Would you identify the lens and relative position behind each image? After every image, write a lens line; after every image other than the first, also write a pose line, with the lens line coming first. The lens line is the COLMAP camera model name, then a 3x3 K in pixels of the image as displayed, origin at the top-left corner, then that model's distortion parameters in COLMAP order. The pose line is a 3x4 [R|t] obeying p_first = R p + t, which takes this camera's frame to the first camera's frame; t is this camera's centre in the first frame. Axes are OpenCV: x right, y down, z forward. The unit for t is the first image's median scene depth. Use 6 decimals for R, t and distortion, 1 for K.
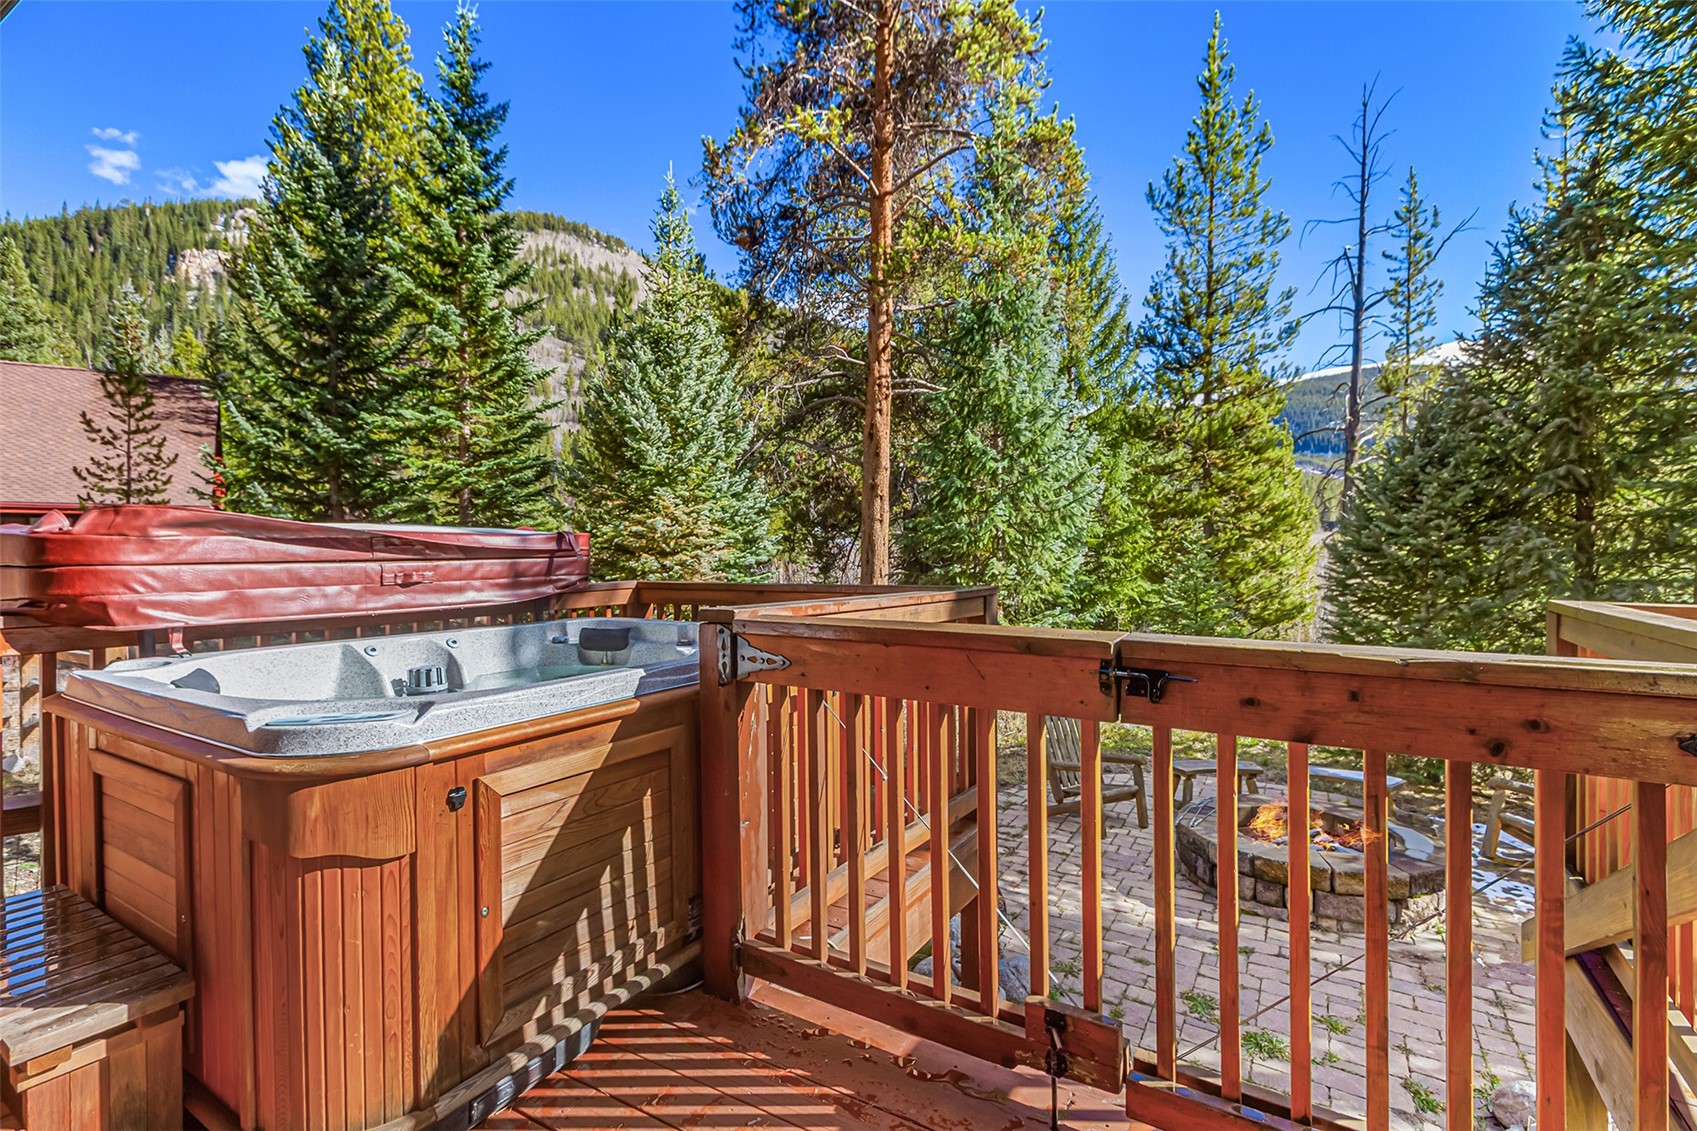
lens RADIAL K [[821.4, 0, 829.6], [0, 821.4, 566.1], [0, 0, 1]] dist [0.003406, -0.000097]
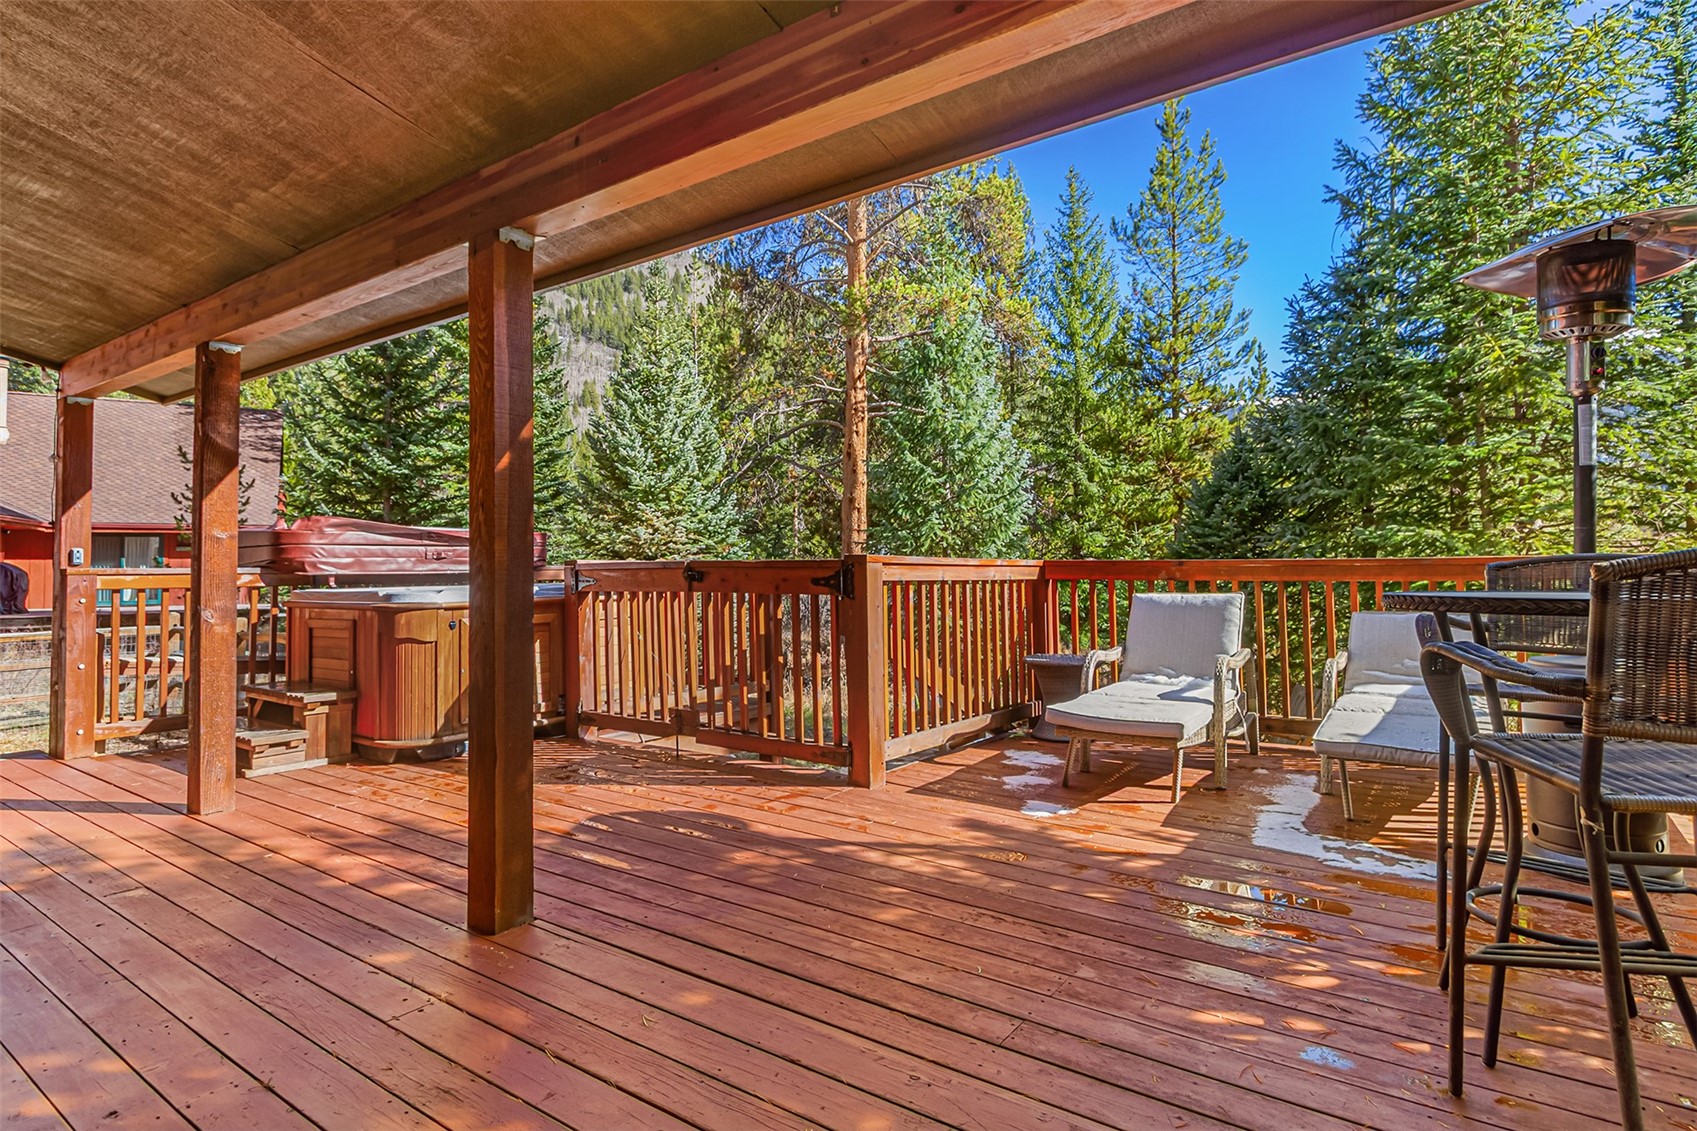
lens RADIAL K [[916.9, 0, 840.8], [0, 916.9, 550.4], [0, 0, 1]] dist [0.001302, 0.000023]
pose [[0.997403, -0.008761, -0.071489, 0.137575], [0.005868, 0.999159, -0.040586, 0.023384], [0.071784, 0.040061, 0.996615, -0.254520]]
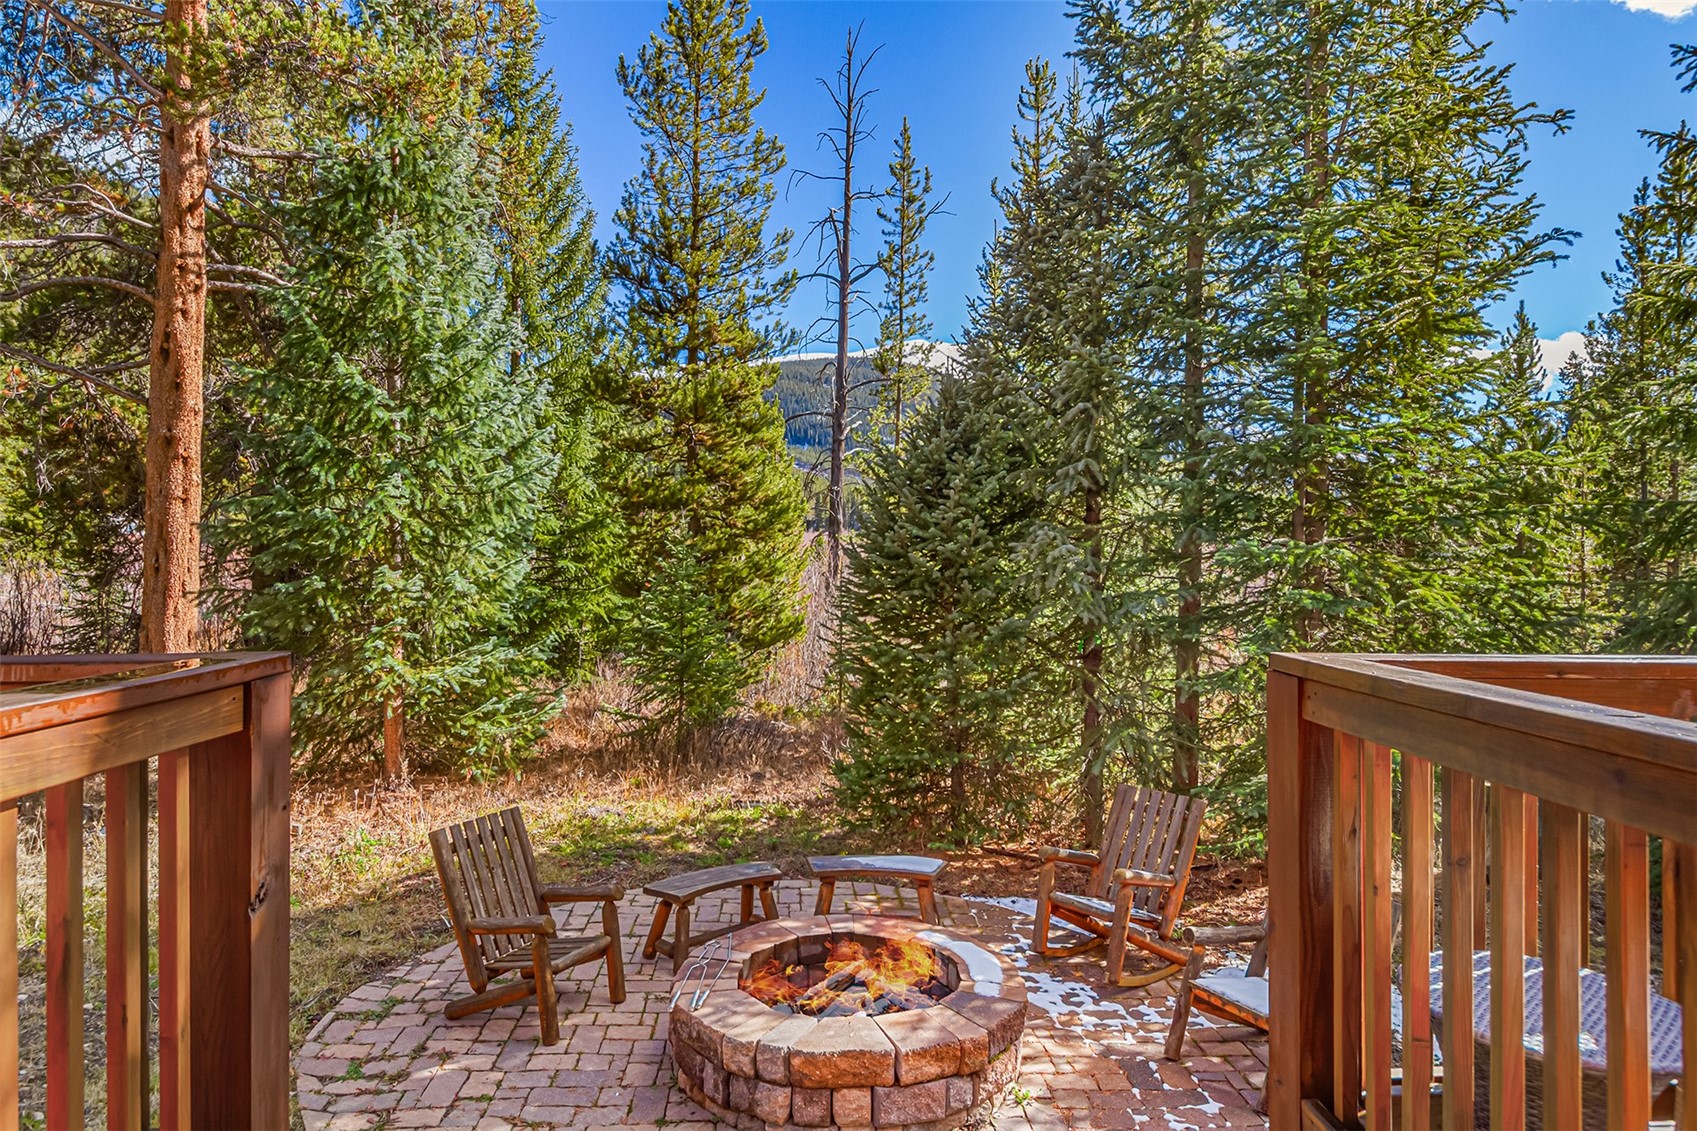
lens RADIAL K [[1051.5, 0, 845.8], [0, 1051.5, 553.2], [0, 0, 1]] dist [0.007117, 0.000754]
pose [[0.833912, 0.005891, 0.551866, 0.044423], [0.002941, 0.999881, -0.015117, -0.004934], [-0.551890, 0.014230, 0.833795, 0.124560]]
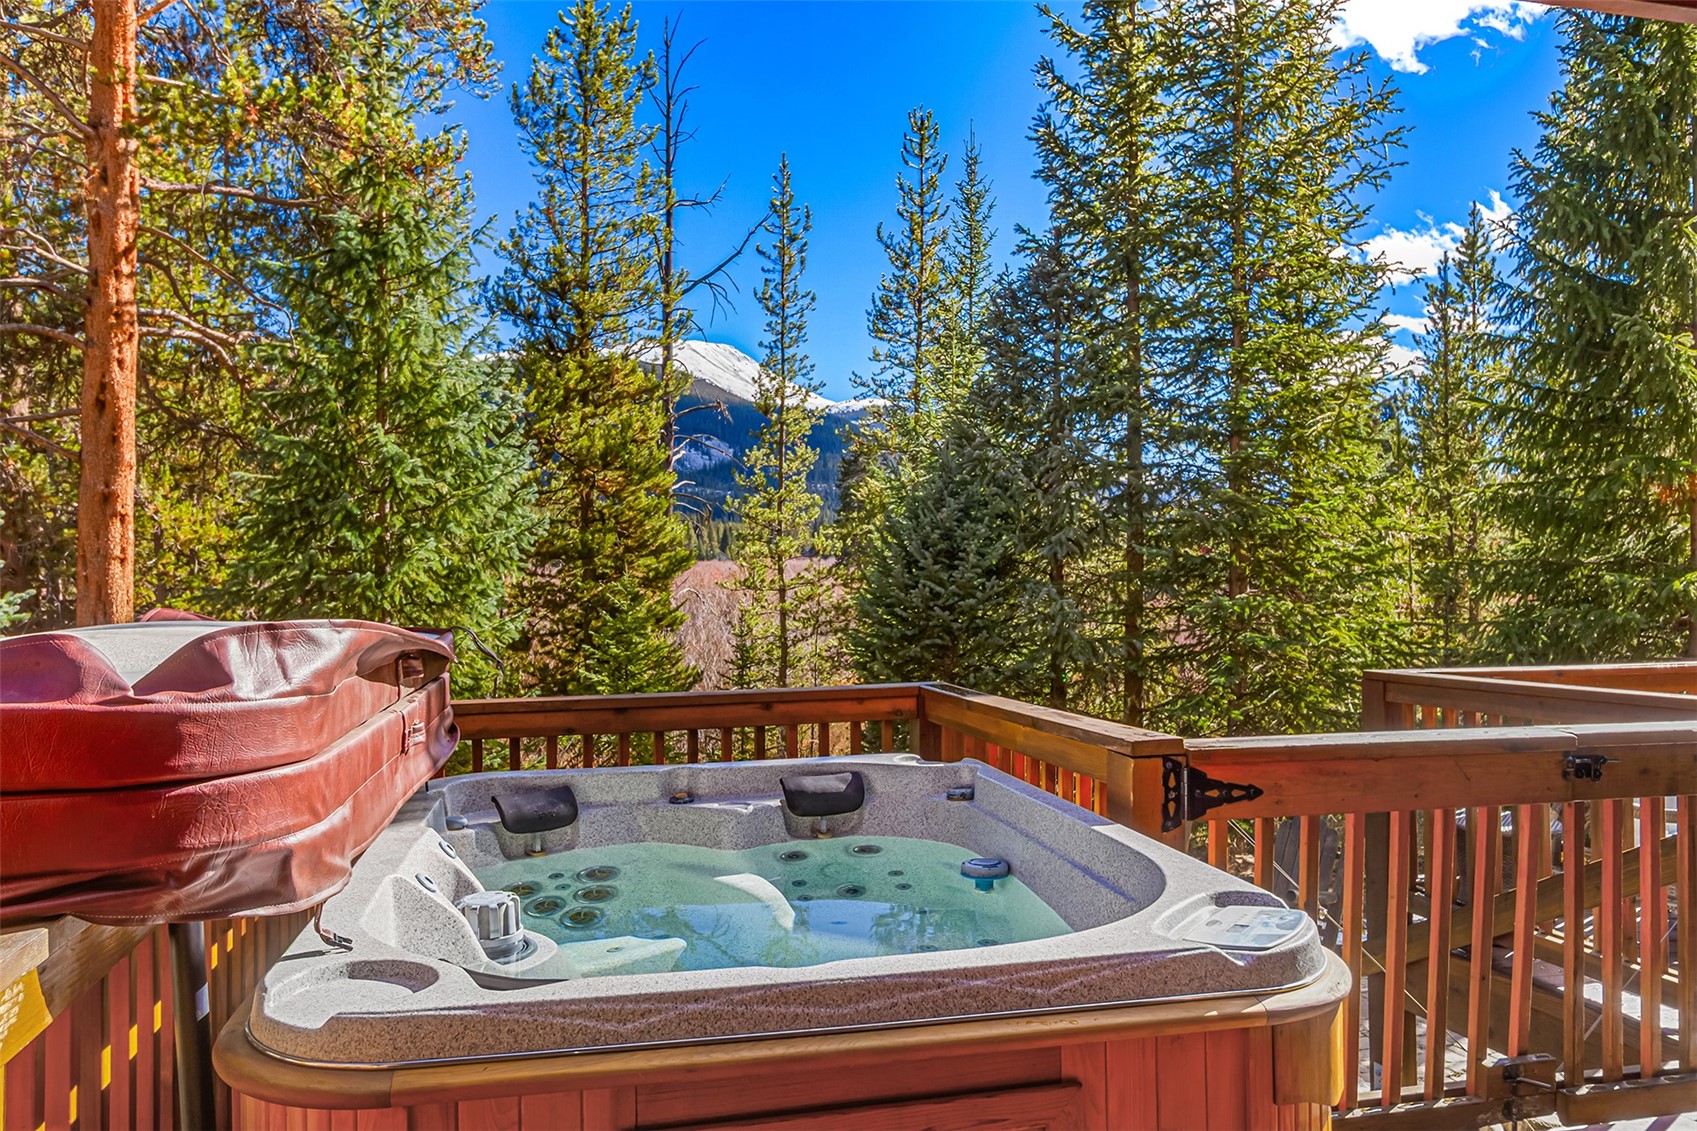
lens RADIAL K [[1250.2, 0, 853.0], [0, 1250.2, 586.5], [0, 0, 1]] dist [0.008123, 0.004219]
pose [[0.694993, -0.001661, 0.719014, -0.220295], [0.018637, 0.999703, -0.015706, -0.015724], [-0.718775, 0.024316, 0.694818, 0.063270]]
